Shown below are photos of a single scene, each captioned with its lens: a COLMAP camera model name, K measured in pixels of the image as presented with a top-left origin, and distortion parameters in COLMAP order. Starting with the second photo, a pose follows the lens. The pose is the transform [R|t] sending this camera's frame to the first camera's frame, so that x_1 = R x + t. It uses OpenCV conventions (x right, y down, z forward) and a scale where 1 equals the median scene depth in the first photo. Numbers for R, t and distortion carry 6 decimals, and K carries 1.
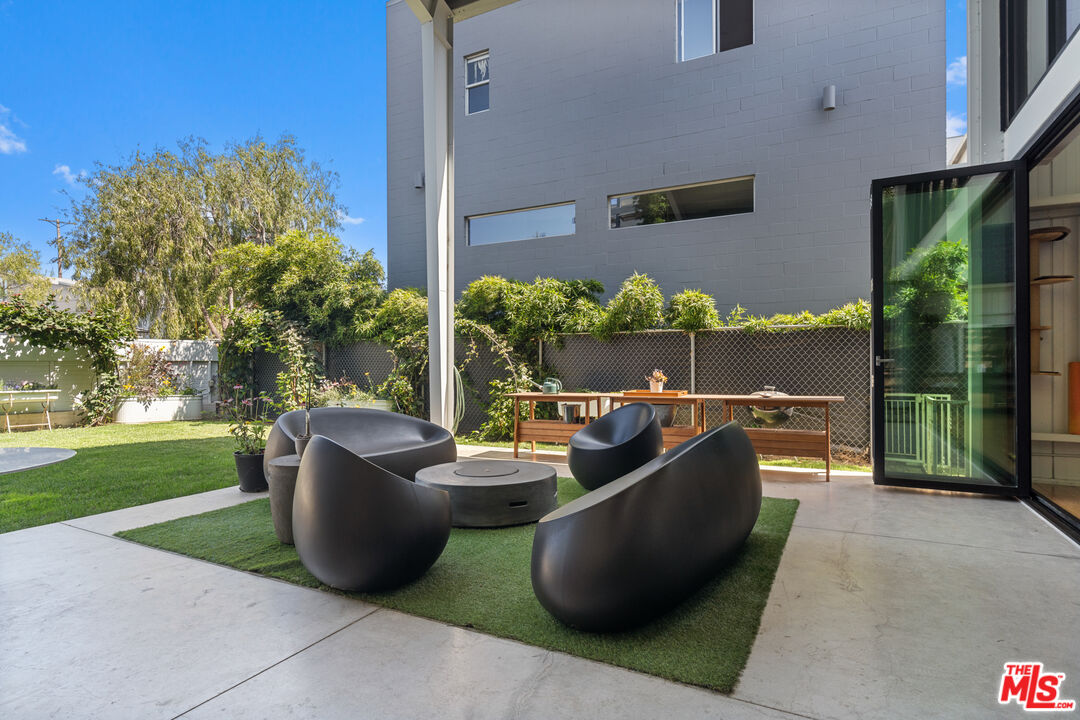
lens RADIAL K [[571.6, 0, 538.6], [0, 571.6, 364.4], [0, 0, 1]] dist [0.003716, 0.000159]
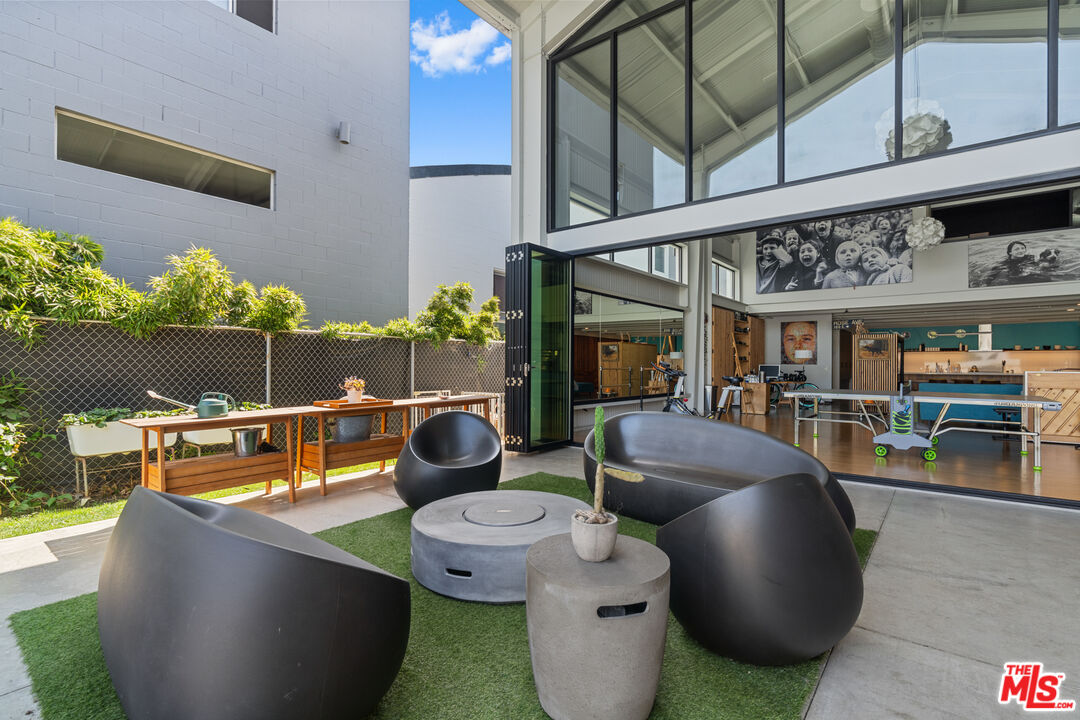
lens RADIAL K [[511.2, 0, 542.0], [0, 511.2, 361.6], [0, 0, 1]] dist [0.002130, 0.001239]
pose [[0.181064, 0.011003, 0.983410, -0.414987], [0.000343, 0.999937, -0.011251, -0.004484], [-0.983471, 0.002375, 0.181049, 0.451376]]
